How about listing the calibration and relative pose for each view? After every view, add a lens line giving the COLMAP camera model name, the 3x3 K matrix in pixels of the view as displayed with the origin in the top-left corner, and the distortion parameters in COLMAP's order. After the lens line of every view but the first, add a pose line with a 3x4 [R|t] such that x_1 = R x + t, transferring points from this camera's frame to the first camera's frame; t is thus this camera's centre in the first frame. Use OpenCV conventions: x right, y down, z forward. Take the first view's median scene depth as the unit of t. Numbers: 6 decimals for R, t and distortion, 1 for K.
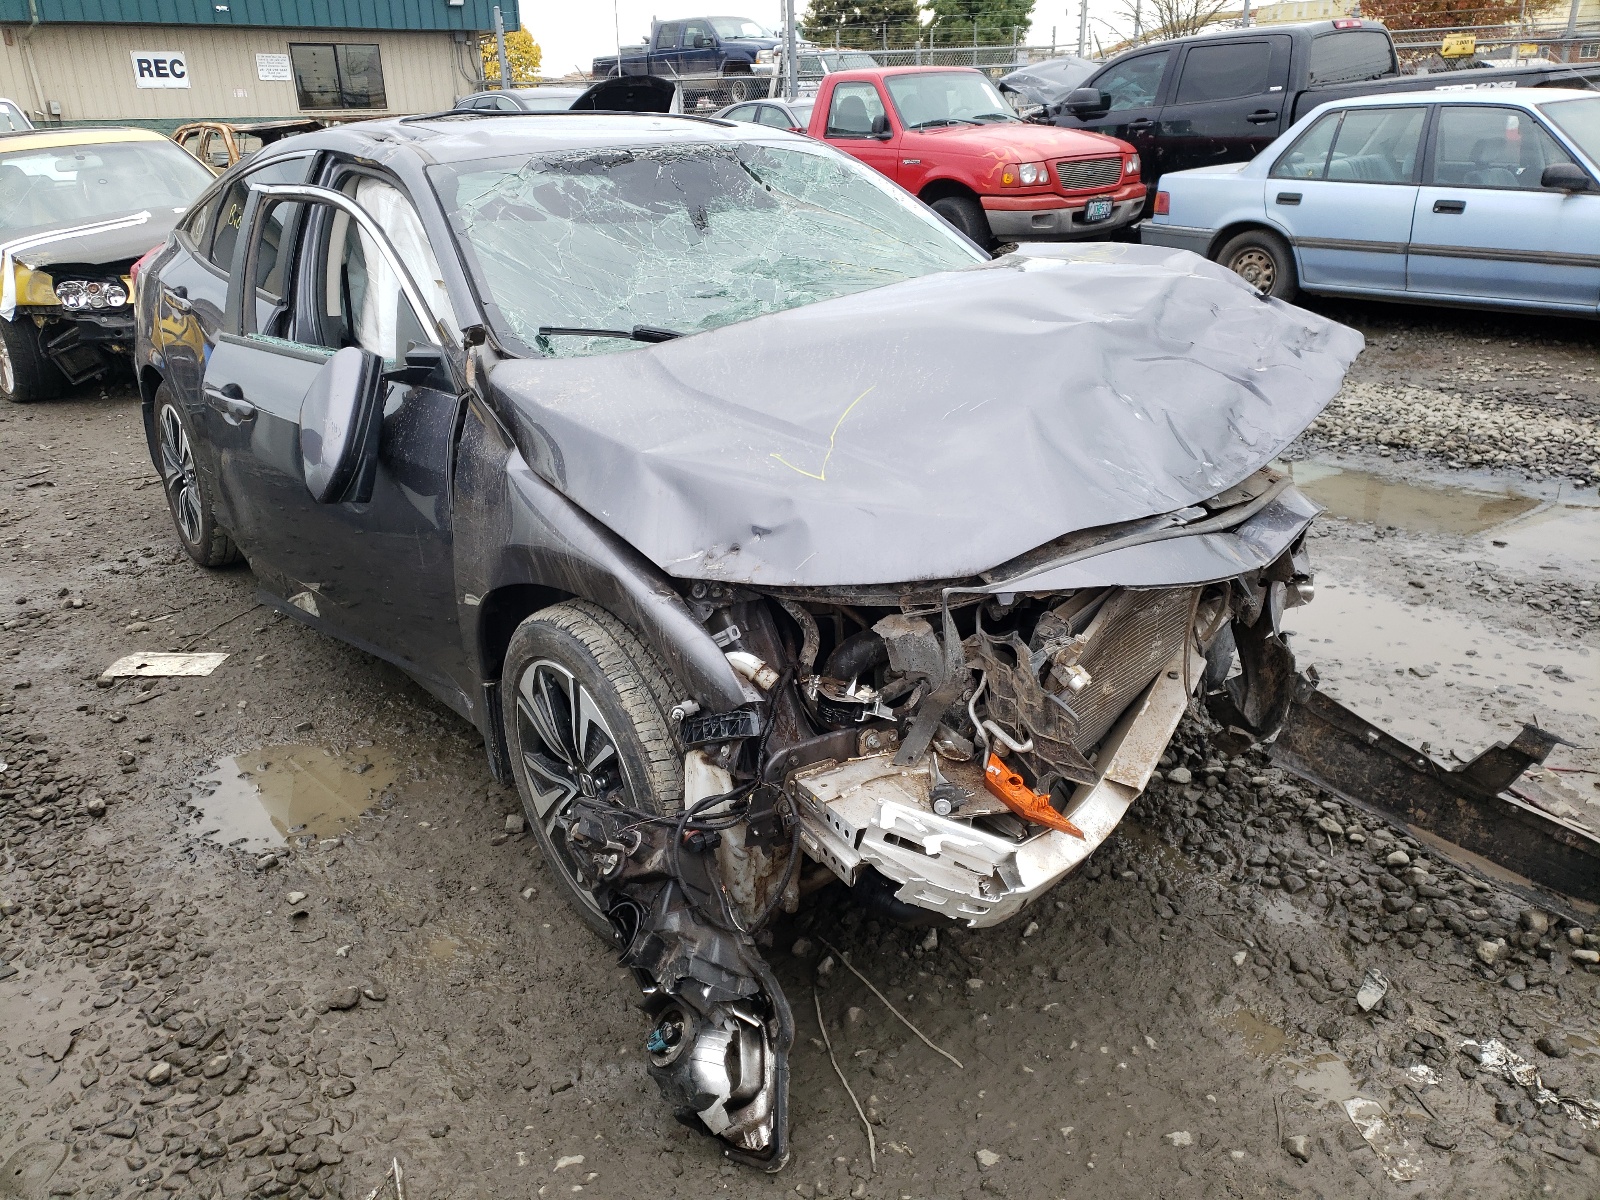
lens RADIAL K [[1278.6, 0, 794.9], [0, 1278.6, 595.4], [0, 0, 1]] dist [0.023716, -0.005638]
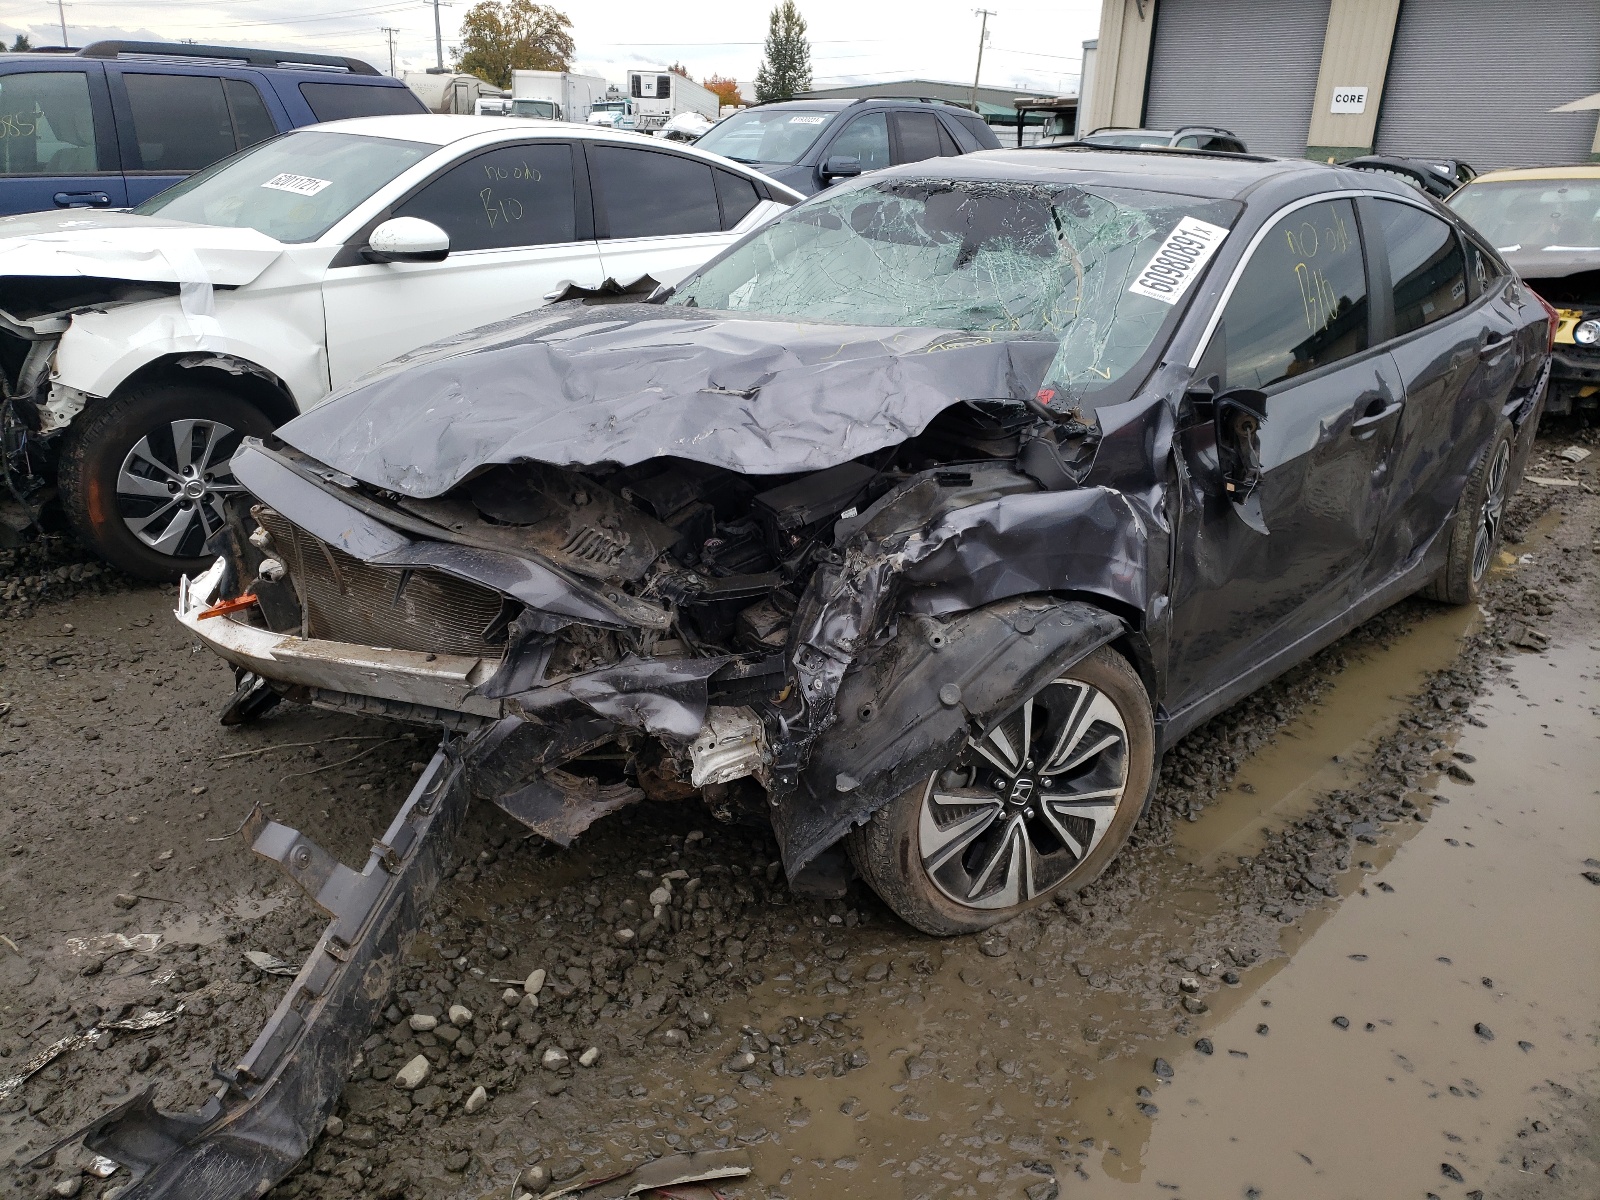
lens RADIAL K [[1278.6, 0, 794.9], [0, 1278.6, 595.4], [0, 0, 1]] dist [0.023716, -0.005638]
pose [[0.128774, 0.369462, -0.920280, 0.932724], [-0.389229, 0.872368, 0.295762, -0.302445], [0.912095, 0.320113, 0.256143, 0.697922]]
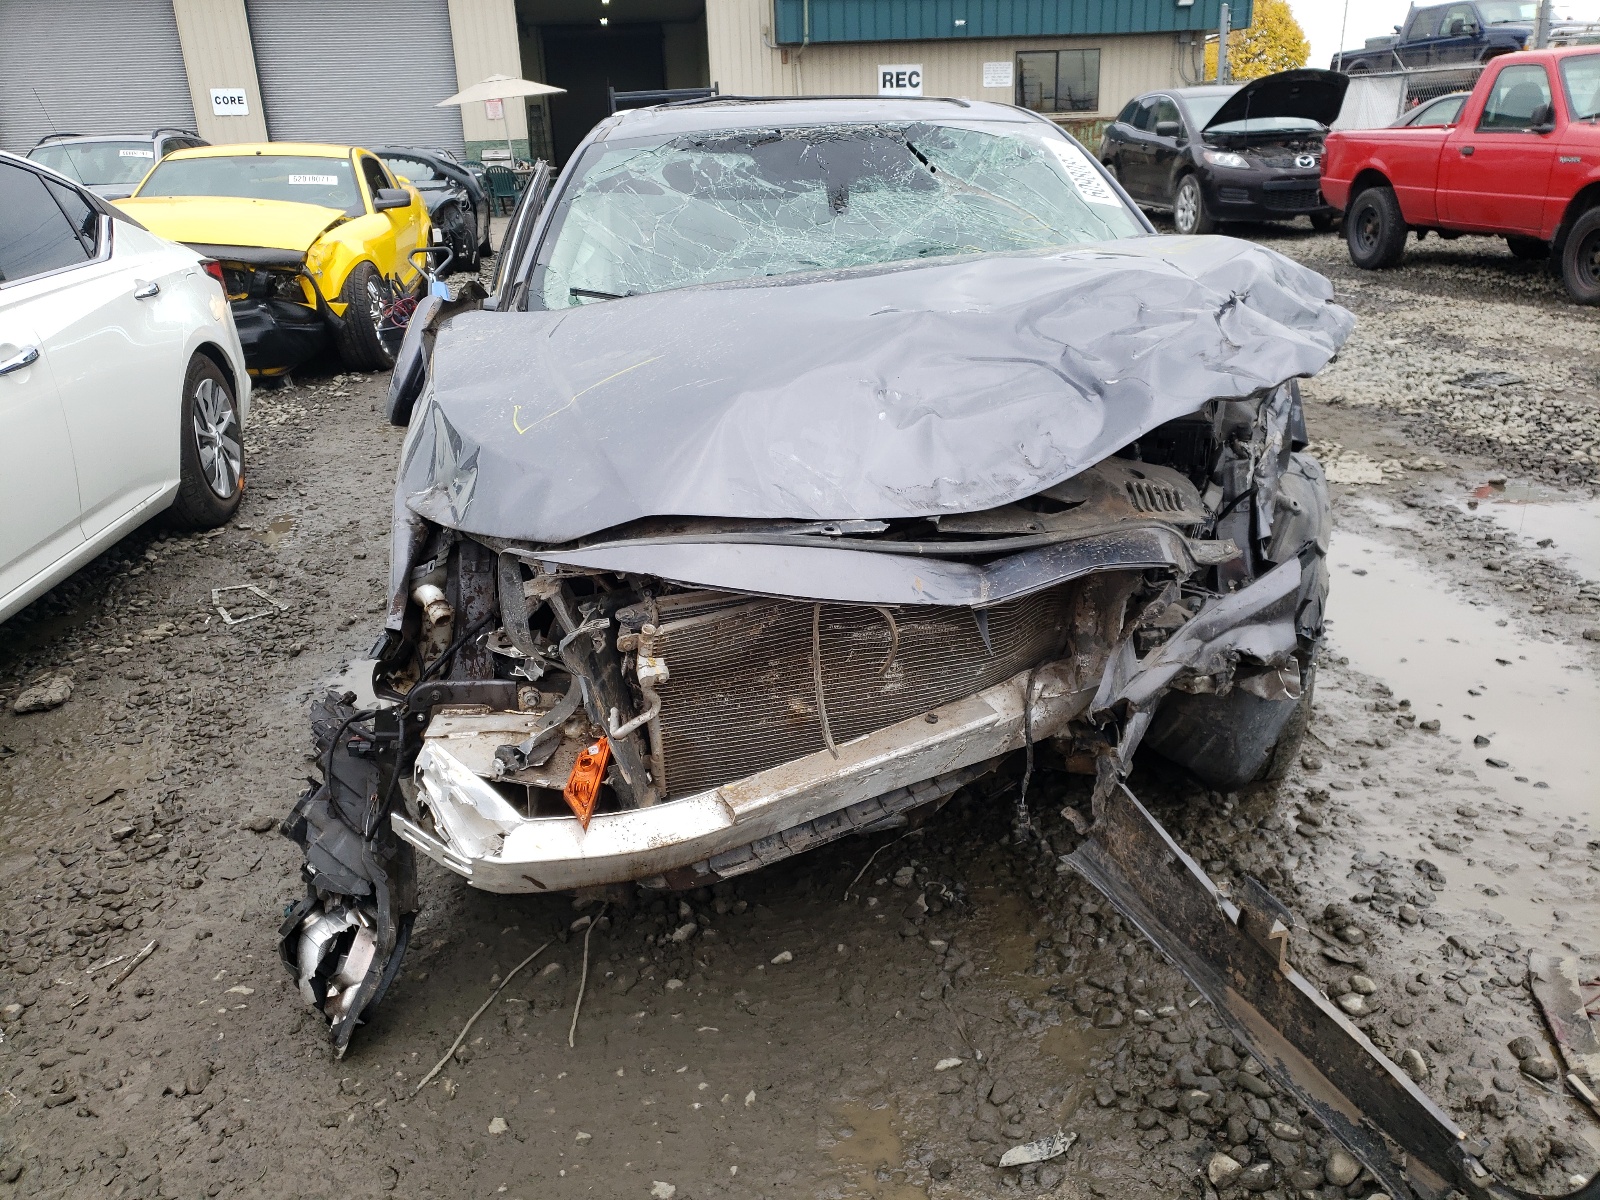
lens RADIAL K [[1273.5, 0, 790.7], [0, 1273.5, 606.1], [0, 0, 1]] dist [0.025416, -0.005450]
pose [[0.840821, 0.183943, -0.509103, 0.453698], [-0.181840, 0.981821, 0.054418, -0.030782], [0.509858, 0.046820, 0.858984, 0.144697]]
